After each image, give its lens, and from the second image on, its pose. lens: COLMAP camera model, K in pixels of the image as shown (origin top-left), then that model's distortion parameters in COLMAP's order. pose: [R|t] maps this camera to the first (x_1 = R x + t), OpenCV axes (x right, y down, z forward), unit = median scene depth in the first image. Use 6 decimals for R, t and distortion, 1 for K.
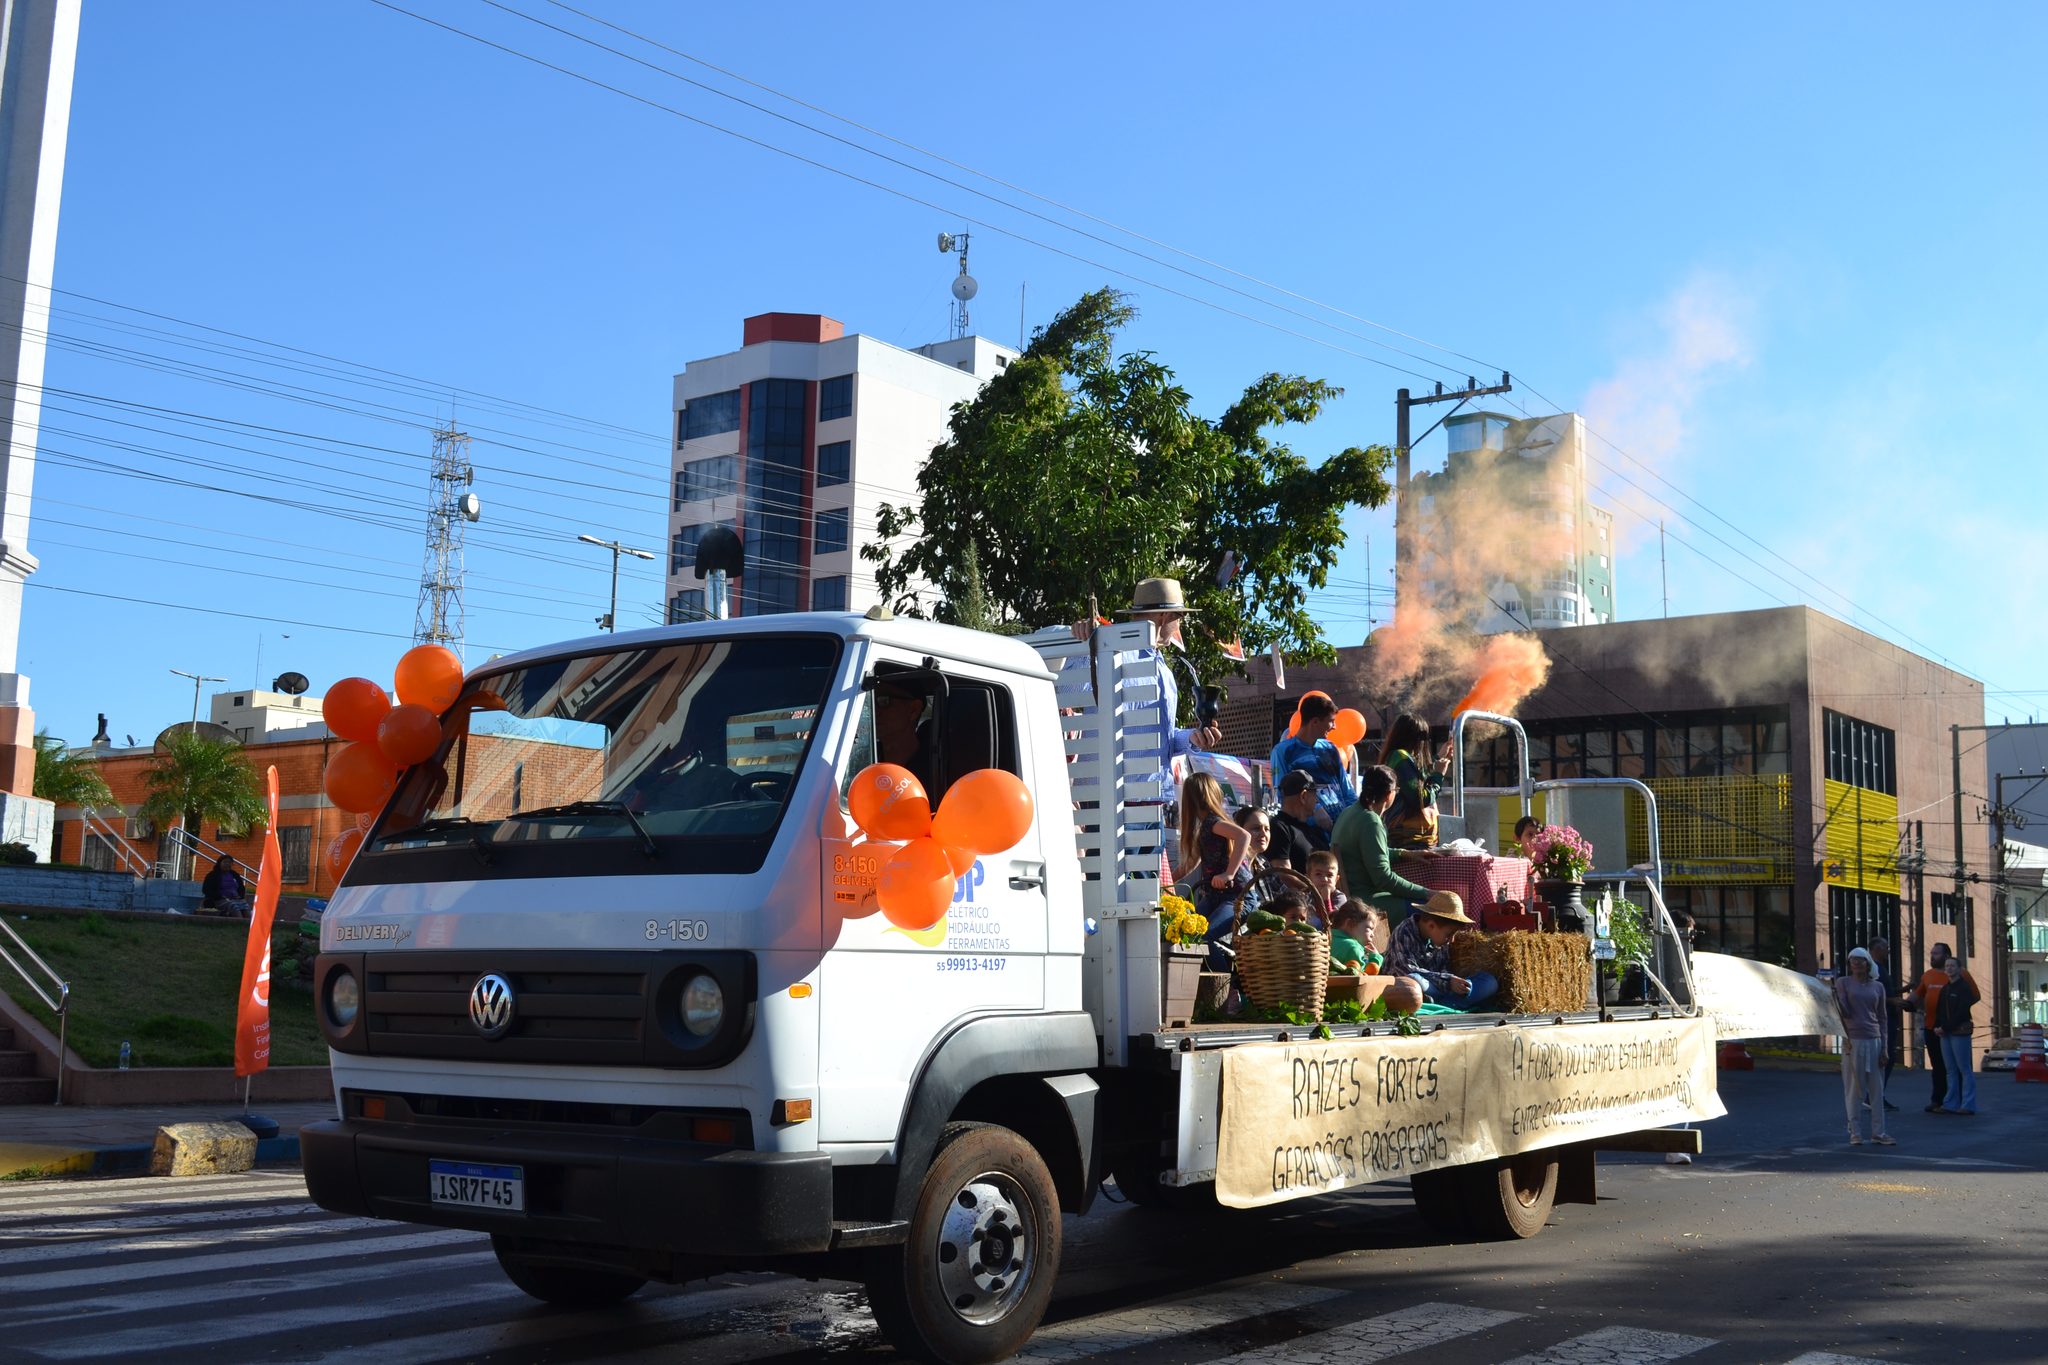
lens RADIAL K [[2145.1, 0, 1024.0], [0, 2145.1, 682.5], [0, 0, 1]] dist [-0.055757, 0.016644]
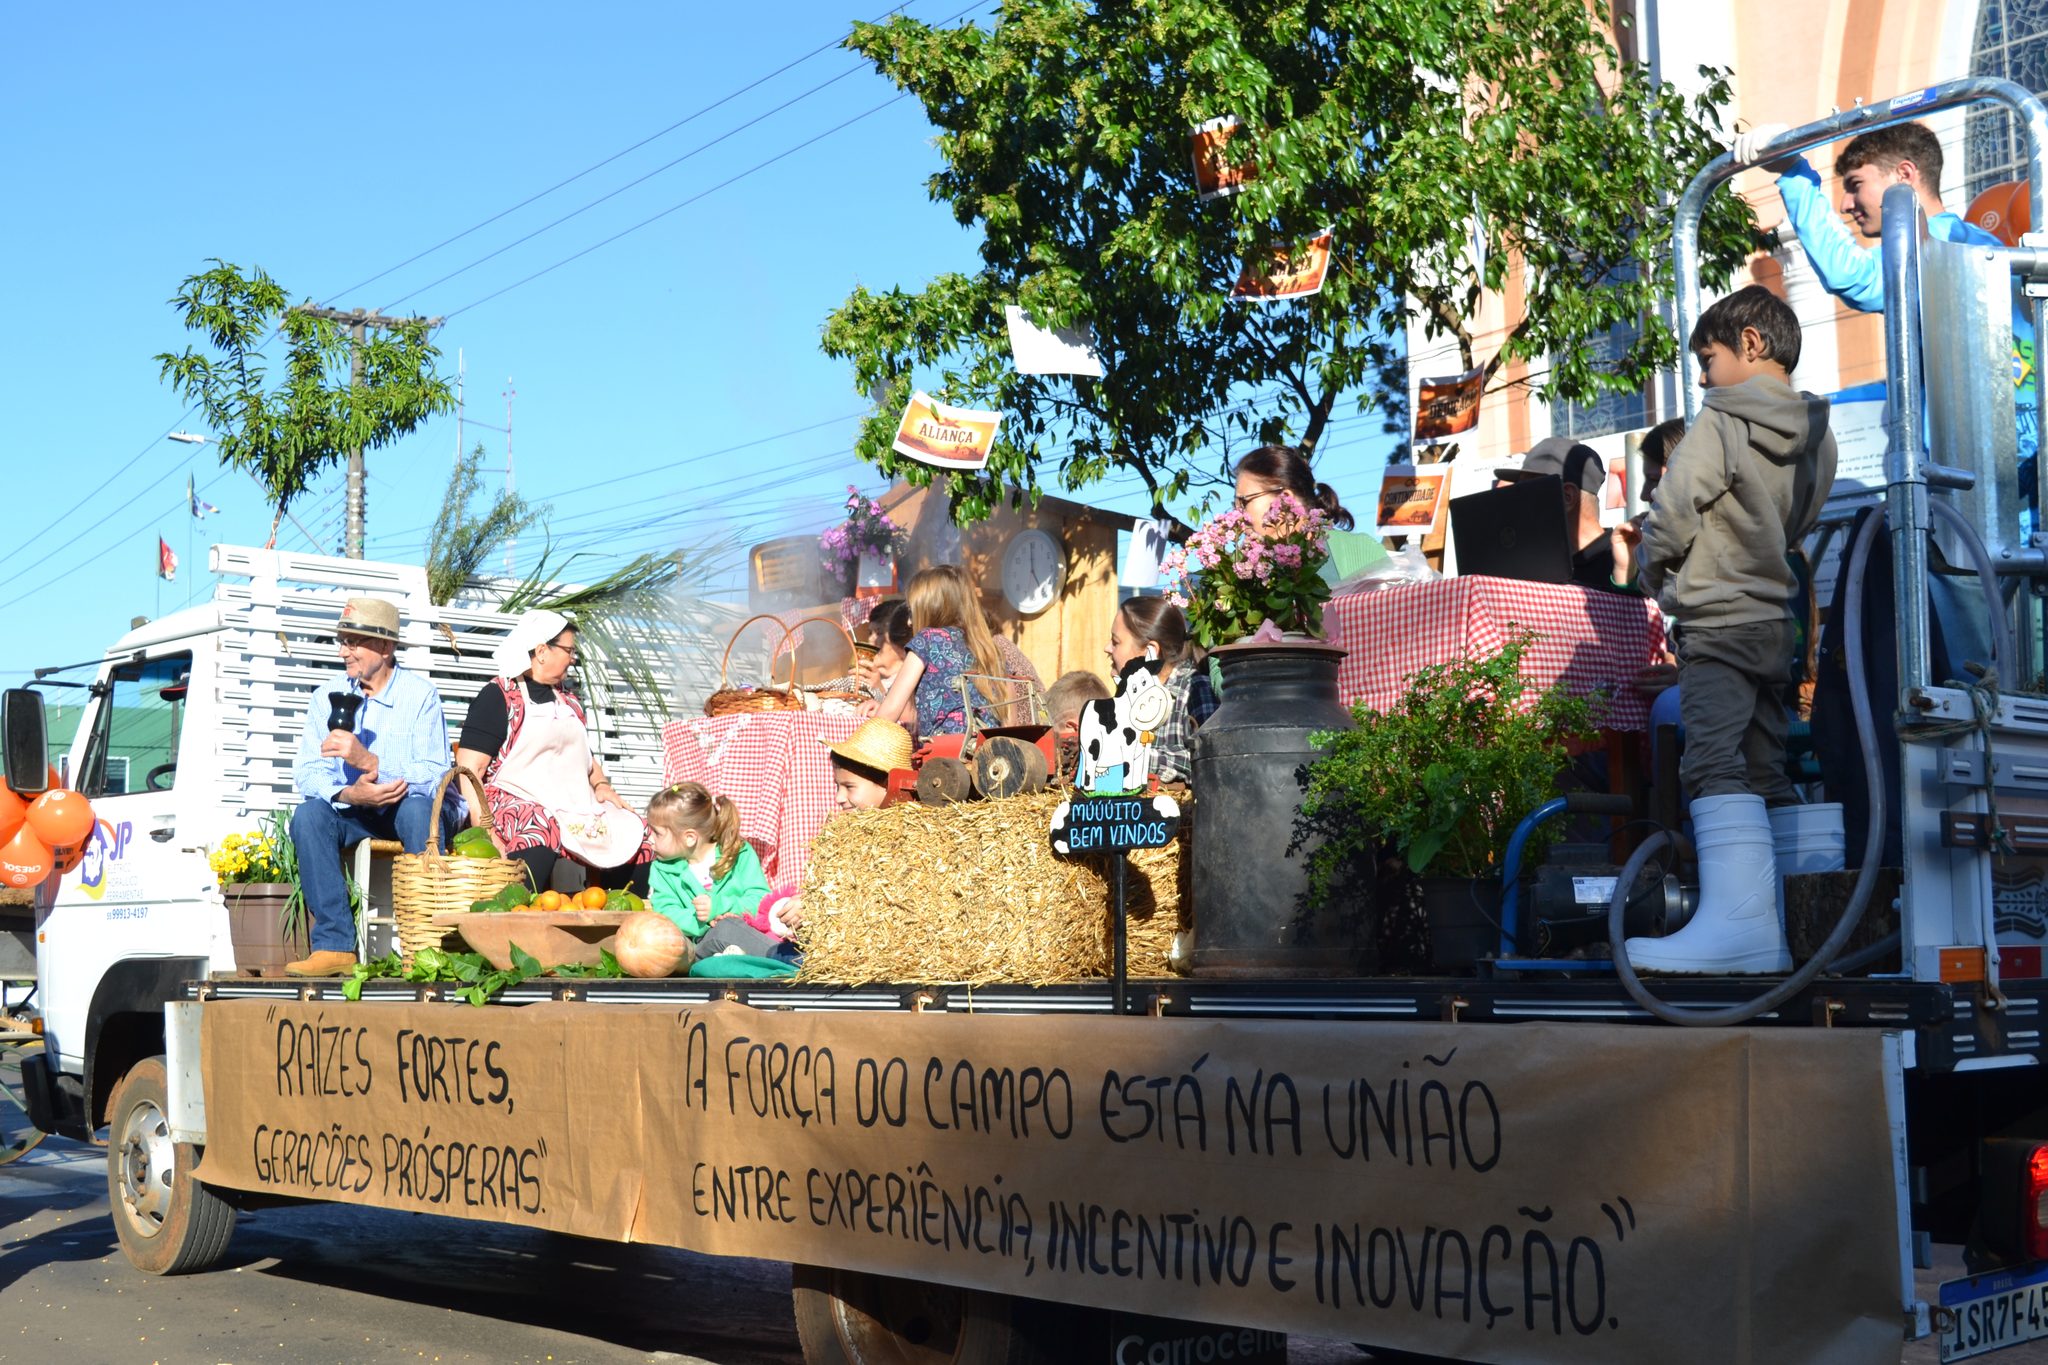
lens RADIAL K [[2518.0, 0, 1024.0], [0, 2518.0, 682.5], [0, 0, 1]] dist [-0.023014, 0.014298]
pose [[-0.229868, -0.097156, -0.968360, 0.950512], [0.143794, 0.980694, -0.132527, 0.209314], [0.962540, -0.169708, -0.211460, 1.438202]]
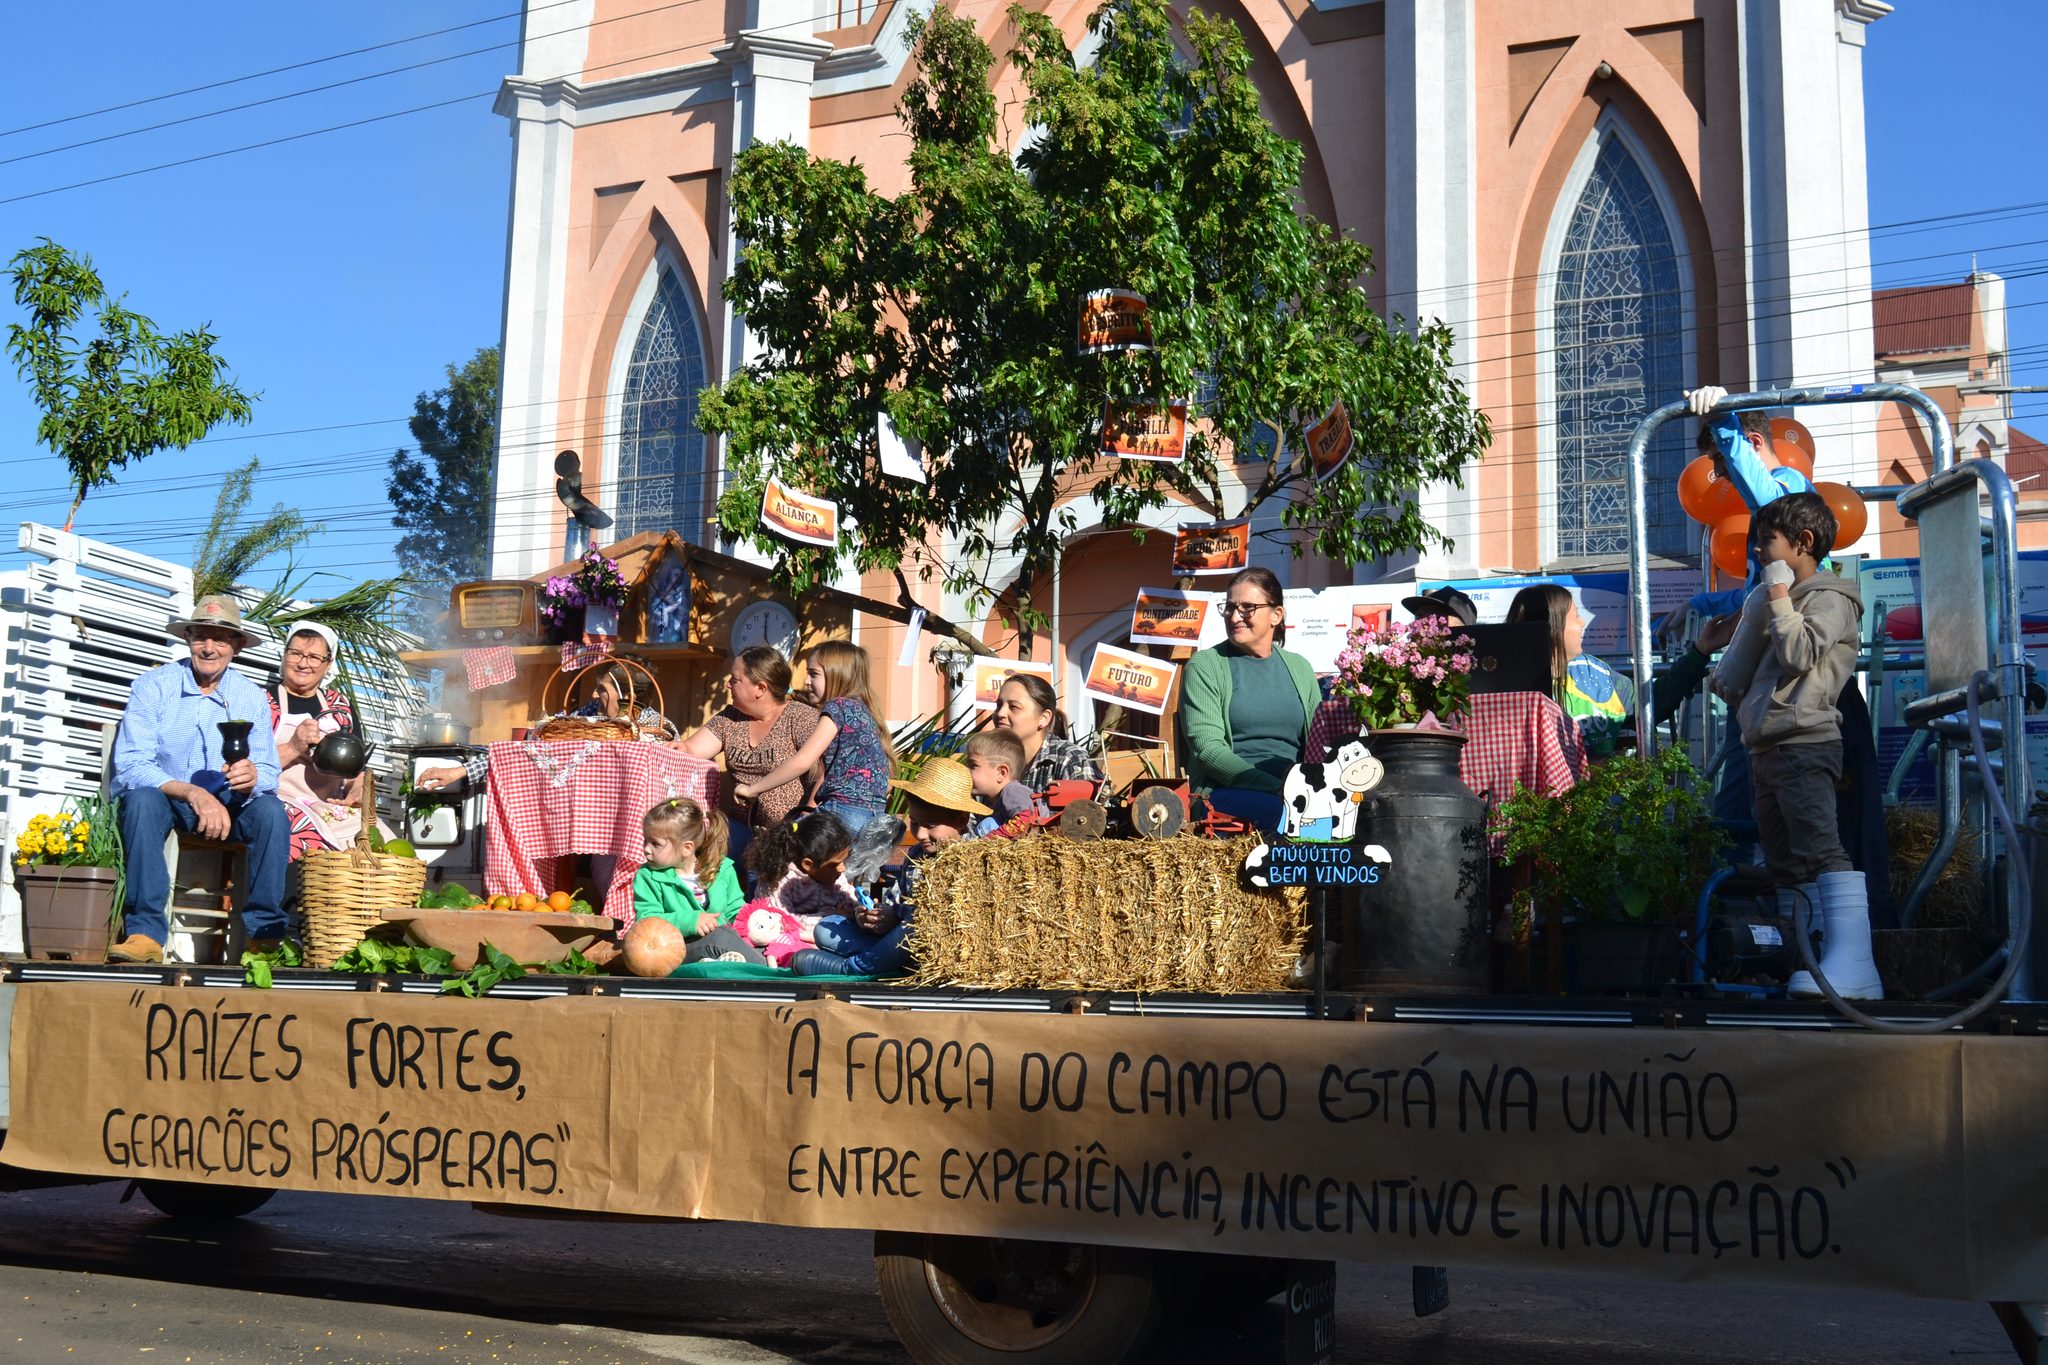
lens RADIAL K [[2145.1, 0, 1024.0], [0, 2145.1, 682.5], [0, 0, 1]] dist [-0.055757, 0.016644]
pose [[0.242382, -0.131853, -0.961179, 0.953691], [0.106838, 0.988324, -0.108635, 0.171966], [0.964280, -0.076360, 0.253639, 1.085793]]
